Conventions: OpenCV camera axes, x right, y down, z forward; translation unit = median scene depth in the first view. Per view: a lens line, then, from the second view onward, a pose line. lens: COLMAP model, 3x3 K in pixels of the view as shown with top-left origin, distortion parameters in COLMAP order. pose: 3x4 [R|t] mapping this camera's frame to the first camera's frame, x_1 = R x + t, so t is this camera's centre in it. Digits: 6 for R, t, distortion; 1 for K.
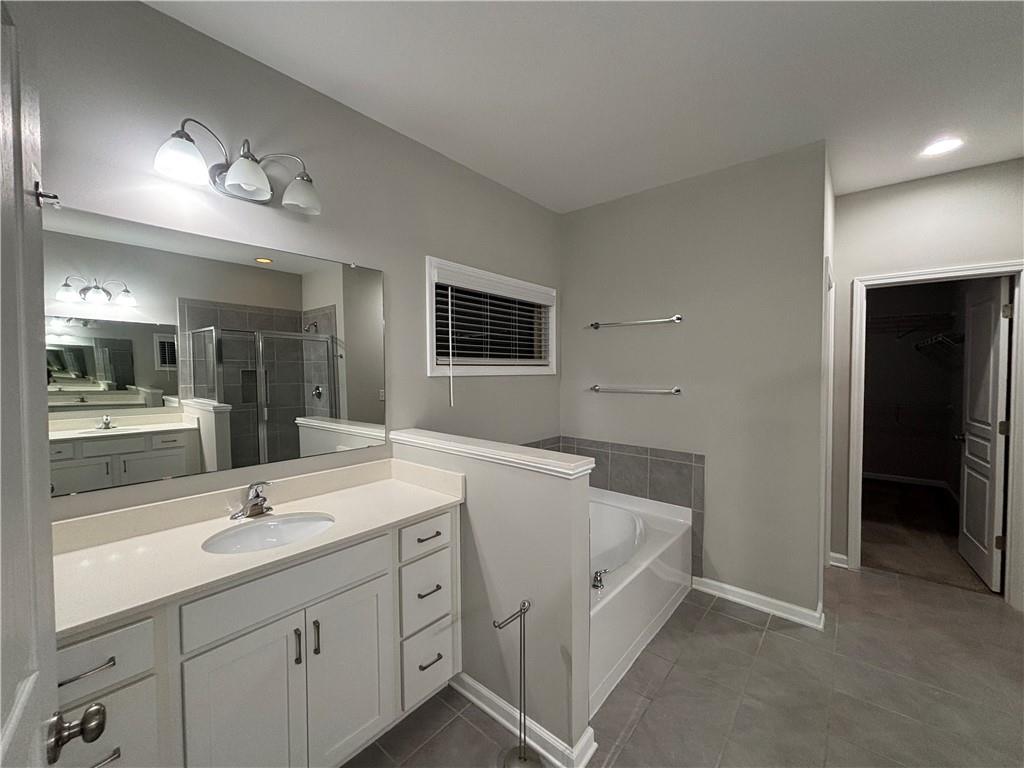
lens RADIAL K [[411.2, 0, 509.4], [0, 411.2, 385.1], [0, 0, 1]] dist [0.000099, -0.000402]
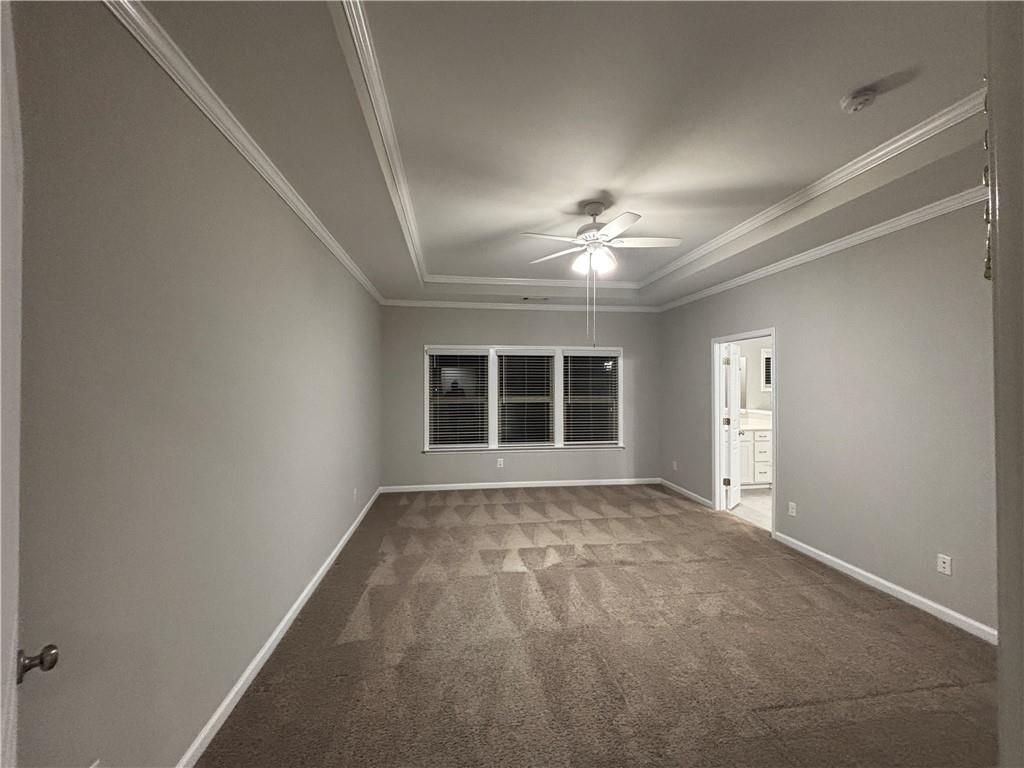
lens RADIAL K [[411.2, 0, 514.0], [0, 411.2, 387.0], [0, 0, 1]] dist [0.000099, -0.000402]
pose [[0.763252, 0.010857, -0.646009, 0.318789], [-0.028086, 0.999471, -0.016385, 0.042858], [0.645490, 0.030650, 0.763154, -2.190097]]
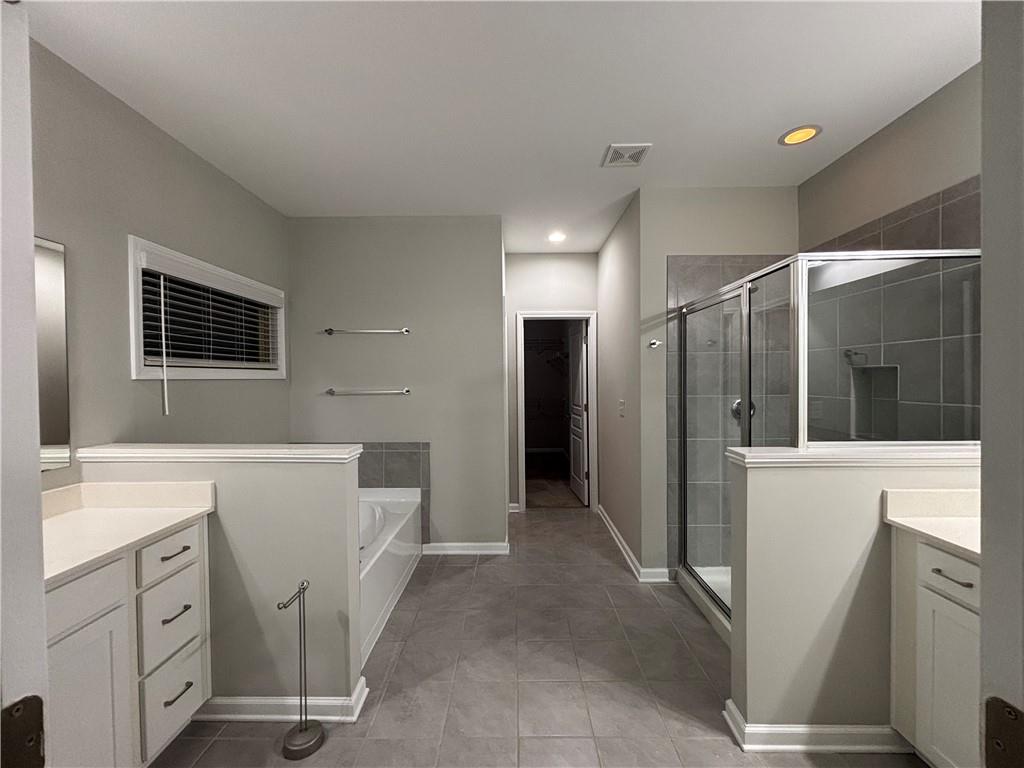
lens RADIAL K [[411.2, 0, 519.0], [0, 411.2, 380.5], [0, 0, 1]] dist [0.000099, -0.000402]
pose [[0.756306, -0.007800, 0.654171, -0.148238], [0.027697, 0.999414, -0.020105, 0.018992], [-0.653631, 0.033324, 0.756079, -0.133405]]
